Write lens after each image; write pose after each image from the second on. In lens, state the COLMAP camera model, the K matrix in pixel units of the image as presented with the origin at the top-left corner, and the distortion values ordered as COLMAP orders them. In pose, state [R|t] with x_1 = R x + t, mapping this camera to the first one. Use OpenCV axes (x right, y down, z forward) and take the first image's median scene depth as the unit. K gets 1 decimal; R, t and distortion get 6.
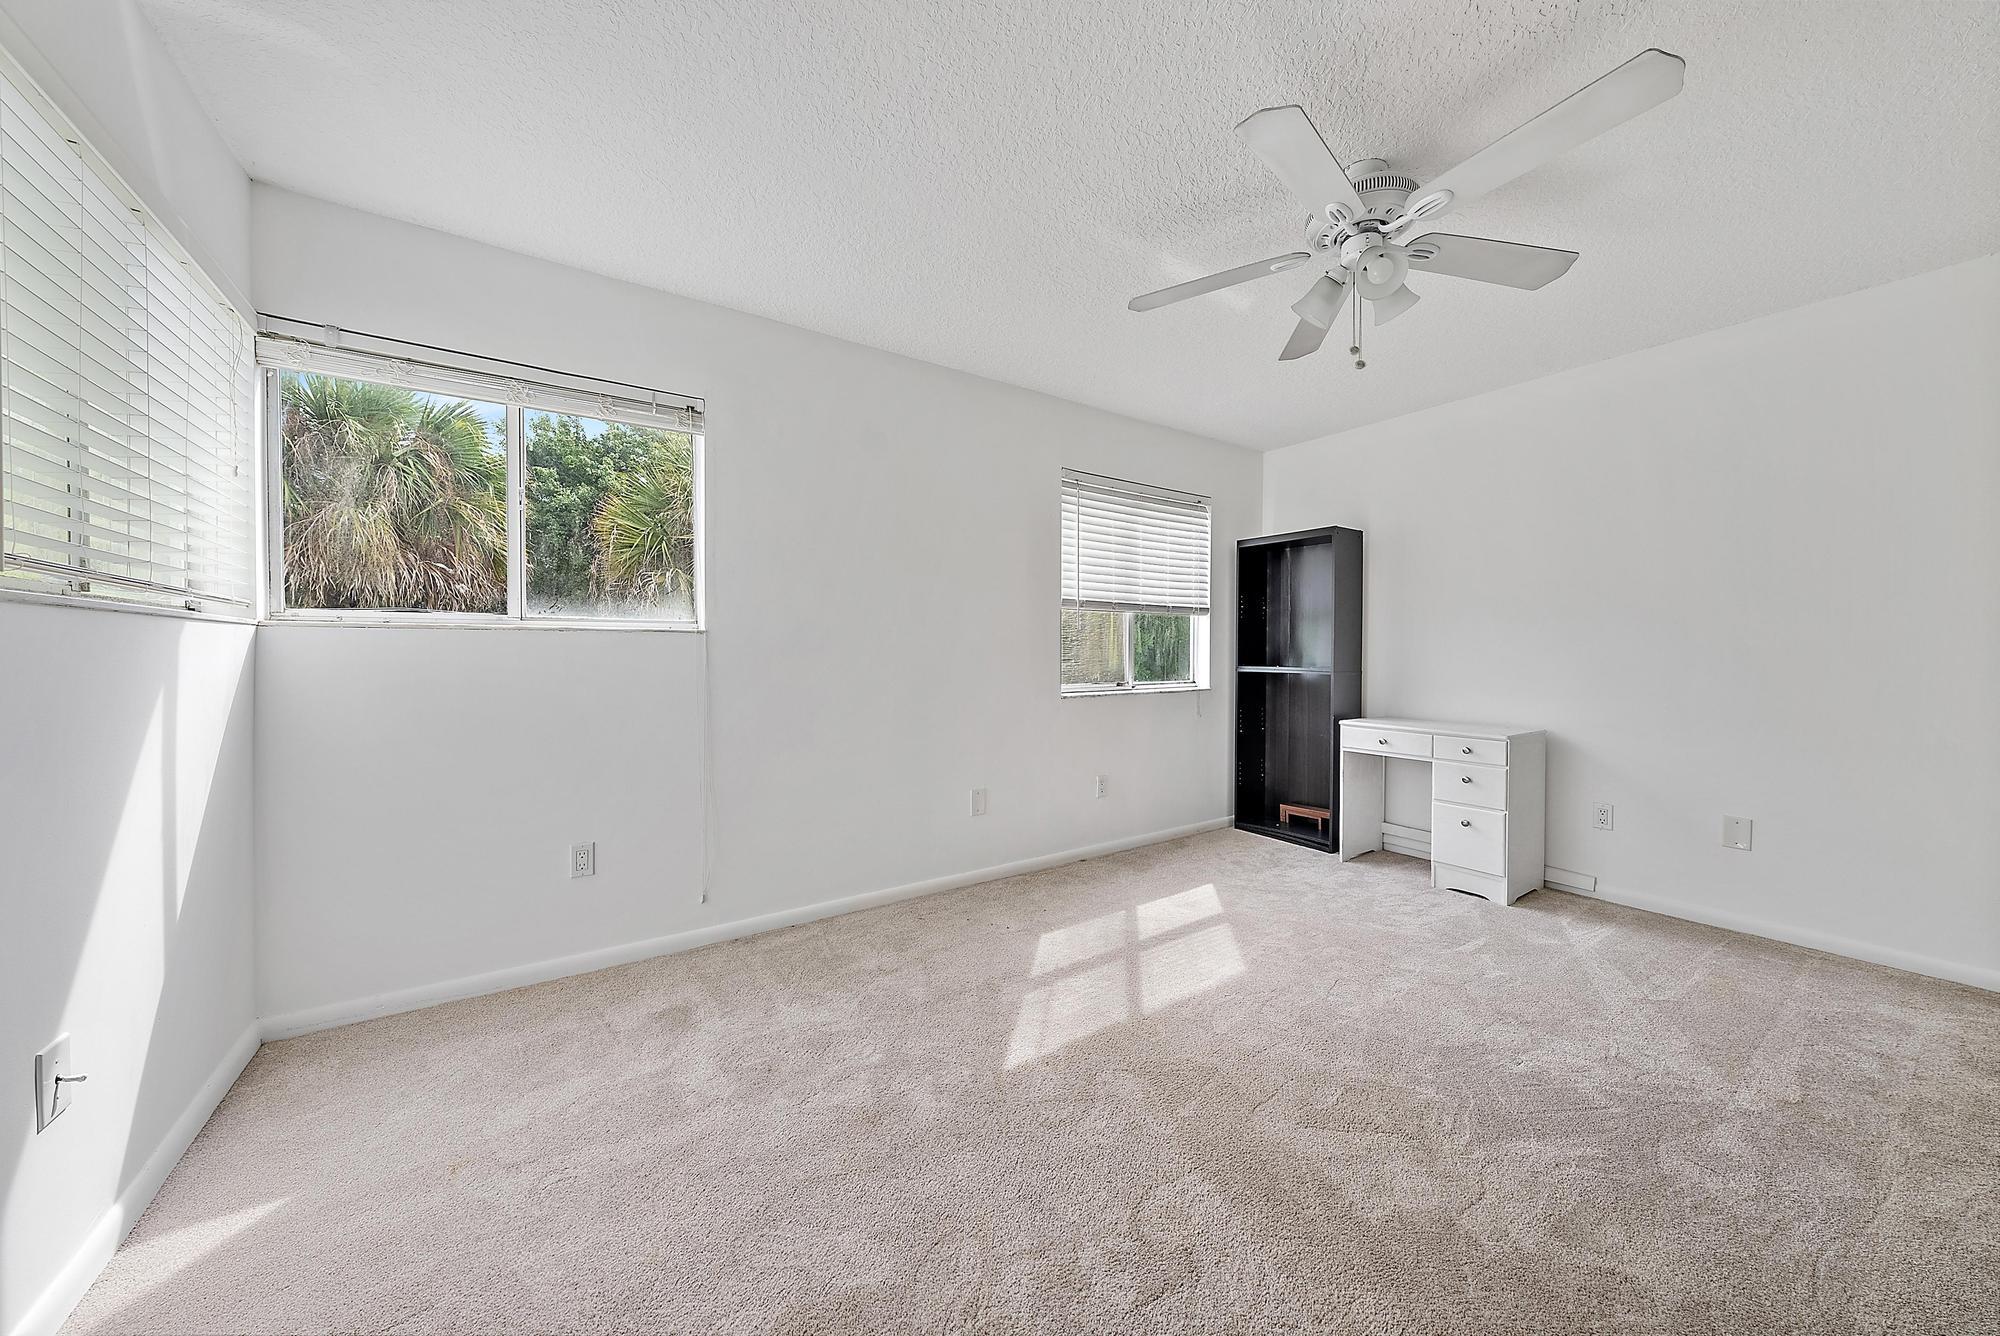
lens RADIAL K [[662.7, 0, 1002.2], [0, 662.7, 655.9], [0, 0, 1]] dist [0.000352, 0.000009]
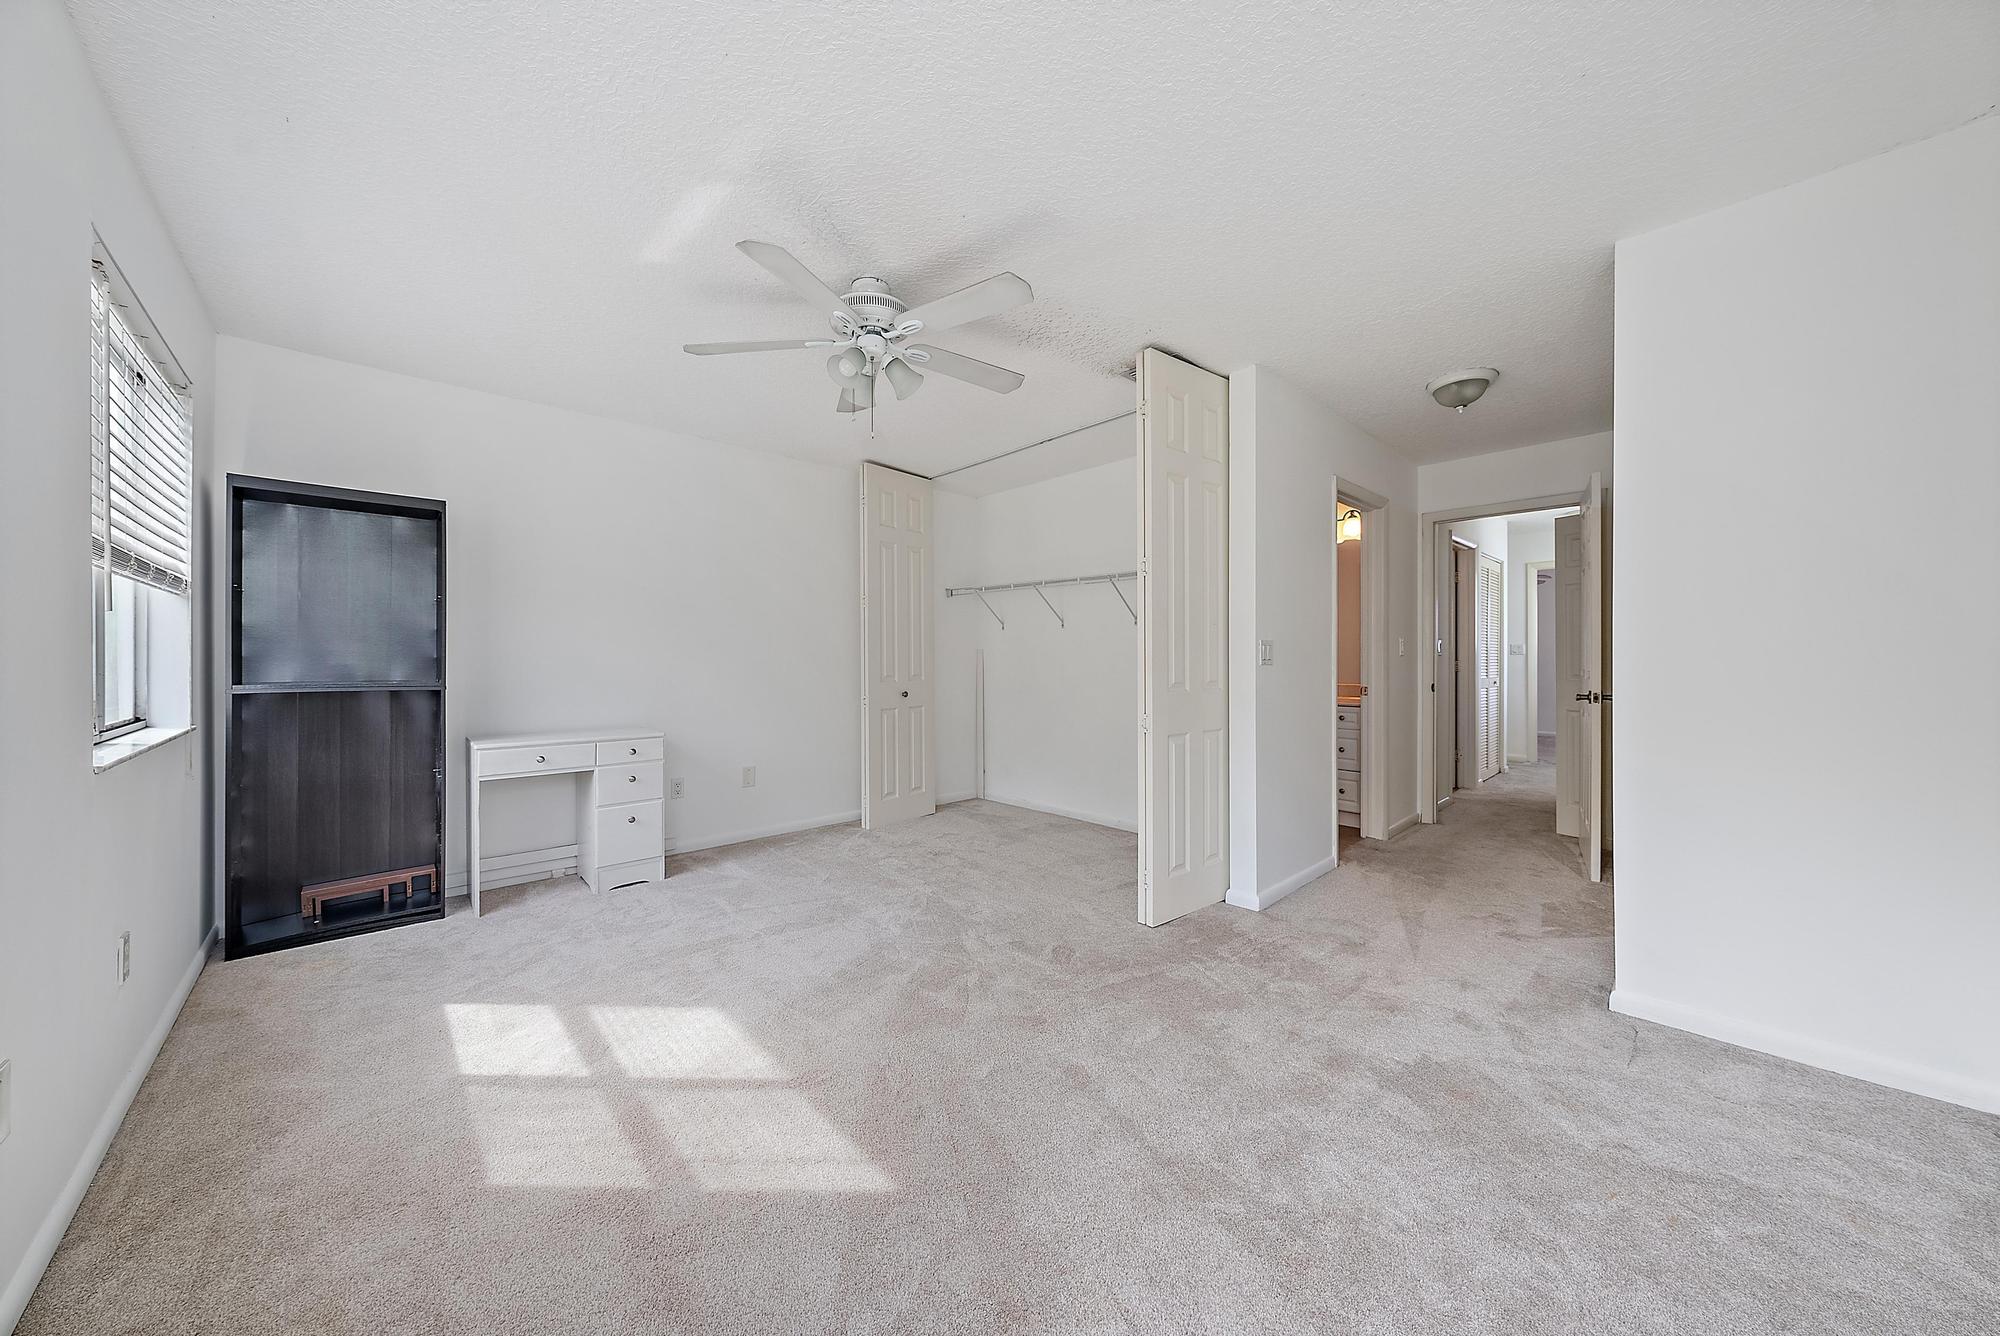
lens RADIAL K [[680.4, 0, 1000.0], [0, 680.4, 668.0], [0, 0, 1]] dist [0.000327, 0.000018]
pose [[-0.157577, -0.010578, 0.987450, -0.492650], [0.002634, 0.999935, 0.011132, -0.001222], [-0.987503, 0.004355, -0.157539, 0.613038]]
